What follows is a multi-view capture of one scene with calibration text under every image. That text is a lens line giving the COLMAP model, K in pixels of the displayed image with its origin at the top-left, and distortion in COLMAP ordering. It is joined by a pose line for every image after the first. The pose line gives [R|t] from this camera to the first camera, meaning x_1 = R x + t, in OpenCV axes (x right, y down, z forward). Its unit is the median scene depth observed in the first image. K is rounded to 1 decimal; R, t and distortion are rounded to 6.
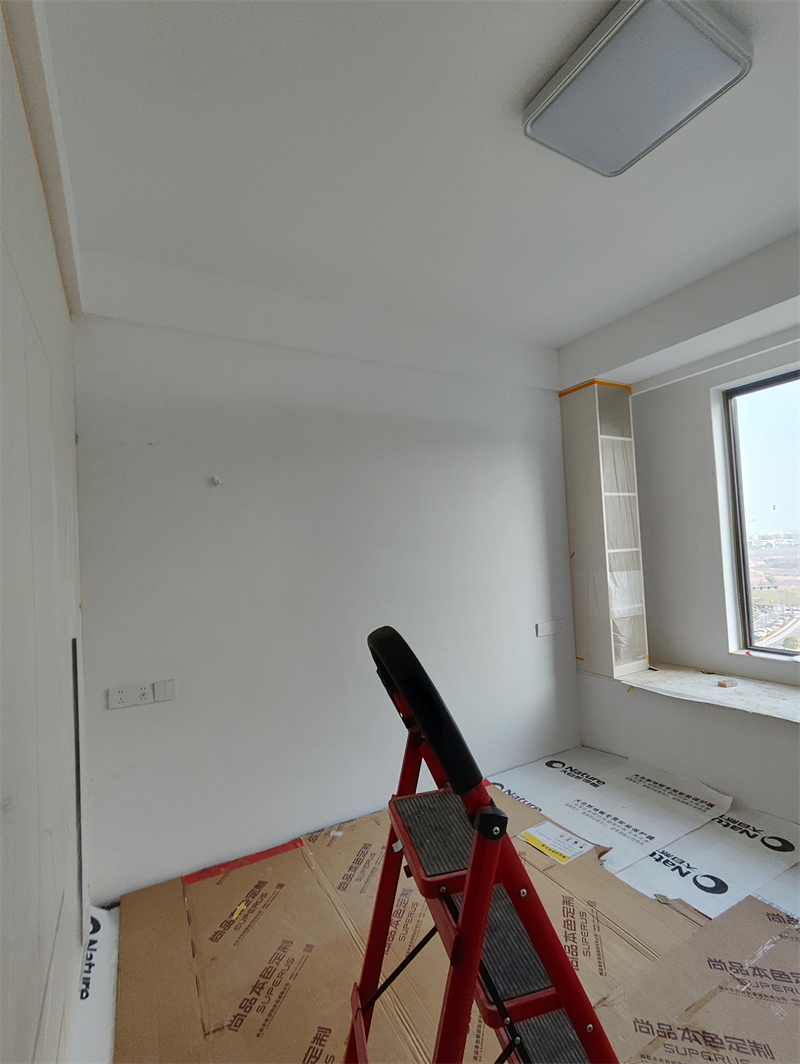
lens RADIAL K [[500.4, 0, 403.2], [0, 500.4, 537.3], [0, 0, 1]] dist [0.006857, 0.002521]
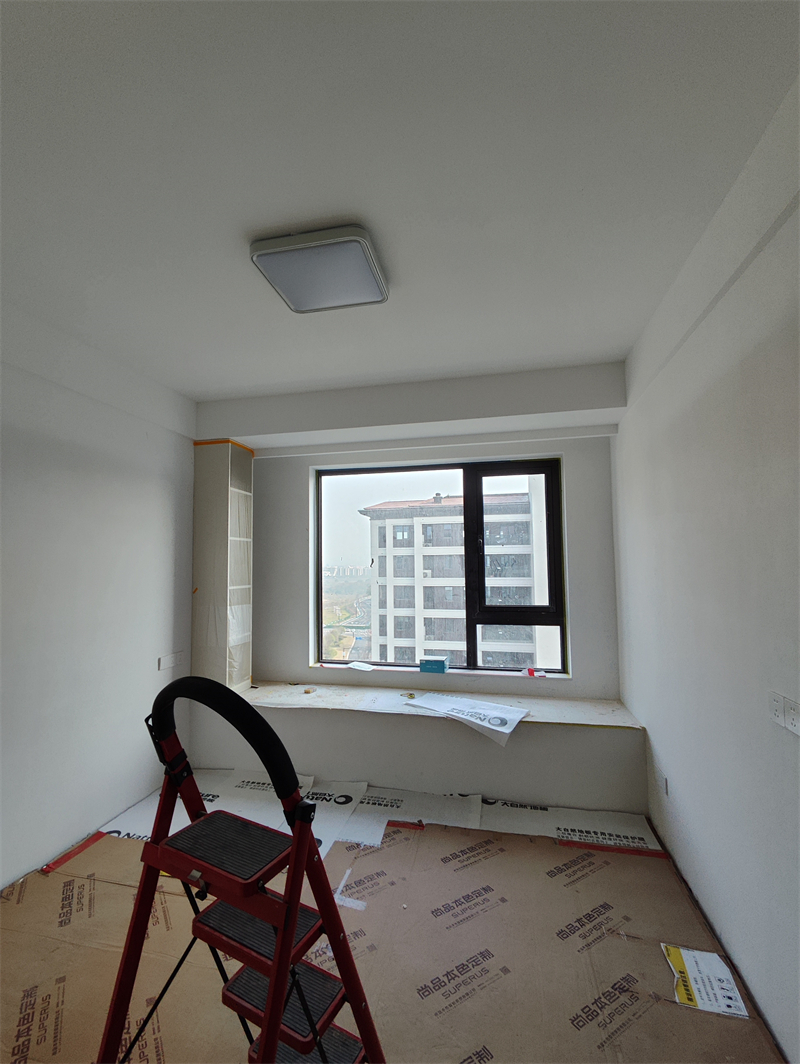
lens RADIAL K [[500.4, 0, 365.8], [0, 500.4, 533.2], [0, 0, 1]] dist [0.006857, 0.002521]
pose [[0.691274, 0.083584, 0.717742, -0.210242], [-0.047634, 0.996398, -0.070158, -0.032166], [-0.721021, 0.014309, 0.692766, -0.024166]]
